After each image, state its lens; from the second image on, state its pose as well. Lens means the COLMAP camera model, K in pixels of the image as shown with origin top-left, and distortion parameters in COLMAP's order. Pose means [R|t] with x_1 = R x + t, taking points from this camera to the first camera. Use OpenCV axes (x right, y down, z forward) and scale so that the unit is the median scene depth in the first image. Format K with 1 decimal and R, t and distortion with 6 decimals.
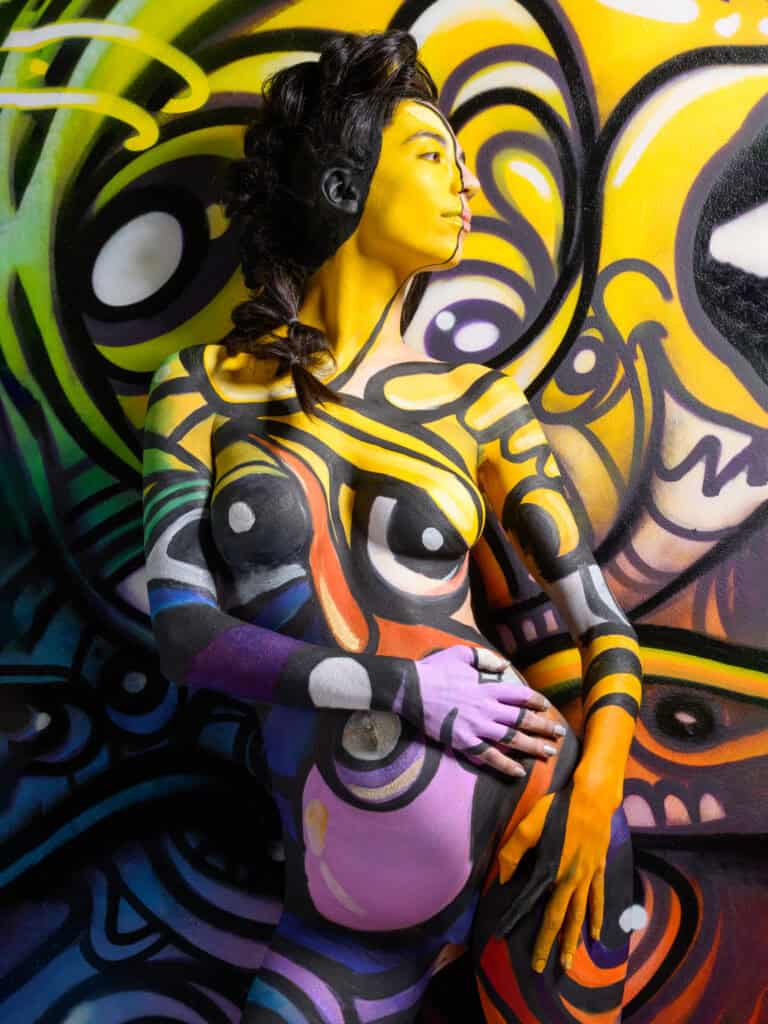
lens RADIAL K [[1999.0, 0, 384.0], [0, 1999.0, 512.0], [0, 0, 1]] dist [-0.003399, -0.067705]
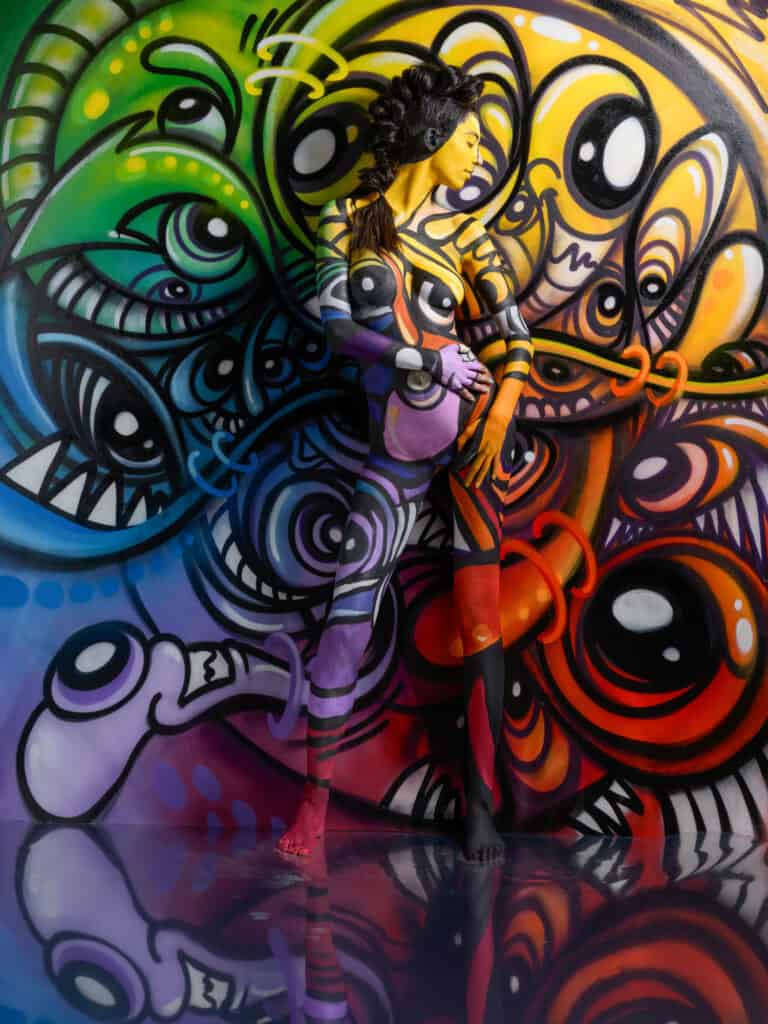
lens RADIAL K [[1880.9, 0, 384.0], [0, 1880.9, 512.0], [0, 0, 1]] dist [-0.159752, -0.001912]
pose [[0.999528, 0.029089, -0.009930, -0.017119], [-0.026148, 0.974528, 0.222736, -0.204418], [0.016157, -0.222371, 0.974828, -1.082600]]
